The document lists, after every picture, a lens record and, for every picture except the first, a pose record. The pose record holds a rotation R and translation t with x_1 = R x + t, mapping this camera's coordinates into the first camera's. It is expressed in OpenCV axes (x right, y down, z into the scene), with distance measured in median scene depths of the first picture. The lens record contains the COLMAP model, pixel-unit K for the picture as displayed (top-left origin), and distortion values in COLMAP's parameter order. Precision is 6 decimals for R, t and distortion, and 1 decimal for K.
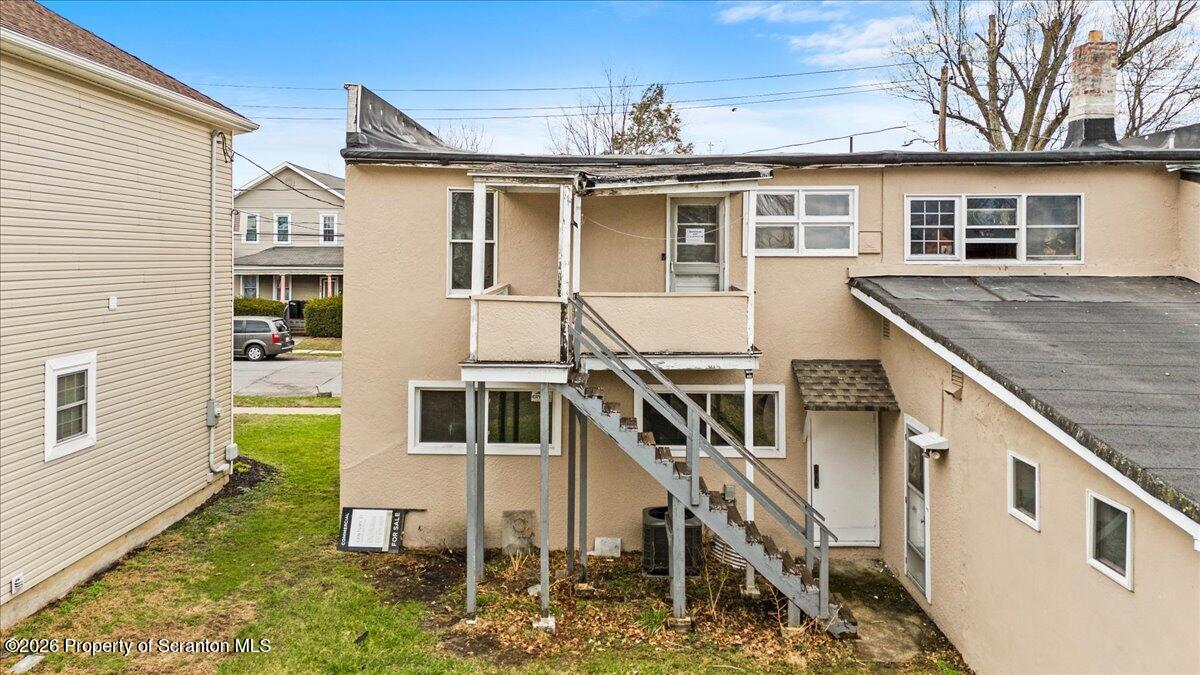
lens RADIAL K [[914.0, 0, 583.6], [0, 914.0, 273.9], [0, 0, 1]] dist [0.034415, -0.002609]
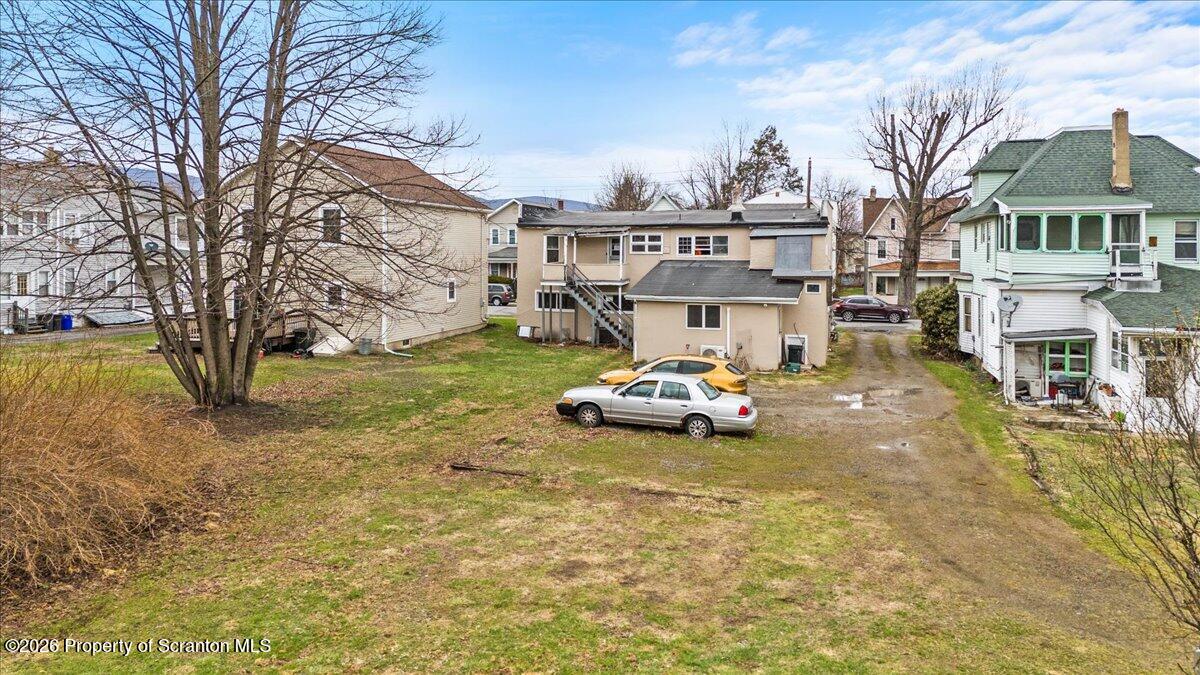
lens RADIAL K [[856.1, 0, 600.0], [0, 856.1, 337.5], [0, 0, 1]] dist [0.025401, -0.001178]
pose [[0.973522, 0.022154, -0.227519, 0.794720], [-0.003061, 0.996467, 0.083928, 0.022537], [0.228574, -0.081009, 0.970150, -2.121350]]
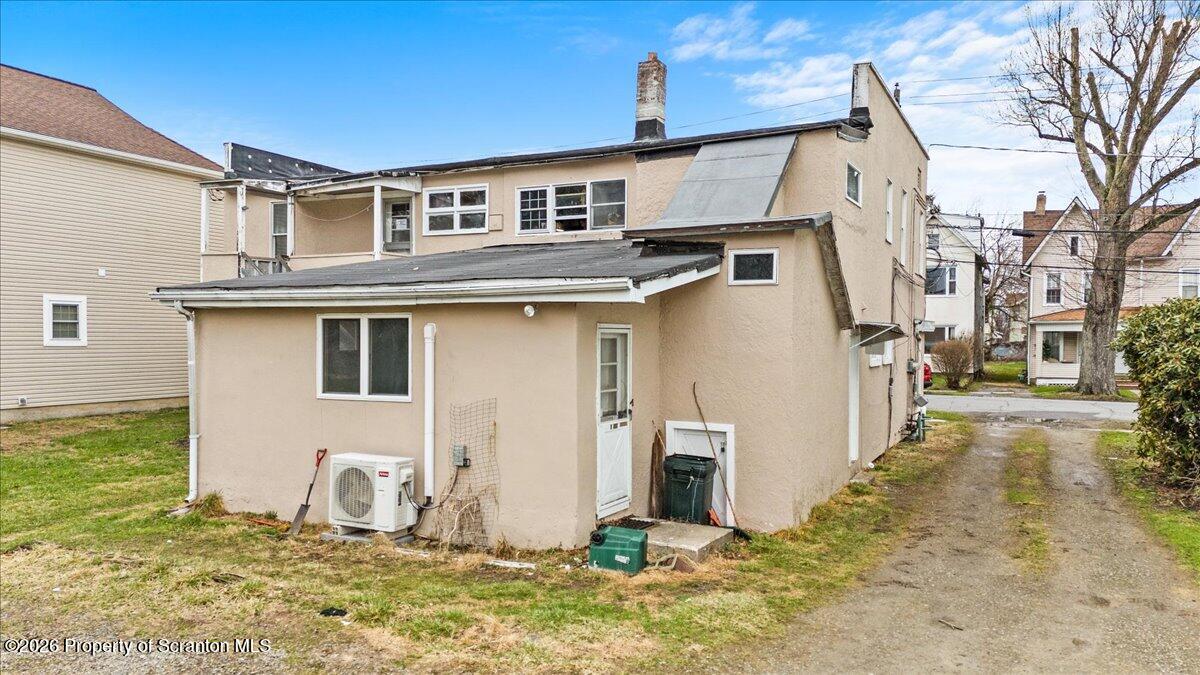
lens RADIAL K [[867.8, 0, 604.7], [0, 867.8, 414.0], [0, 0, 1]] dist [0.029500, -0.001573]
pose [[0.920550, 0.033207, -0.389211, 1.014447], [-0.005534, 0.997389, 0.072007, 0.167101], [0.390586, -0.064132, 0.918330, -0.213339]]
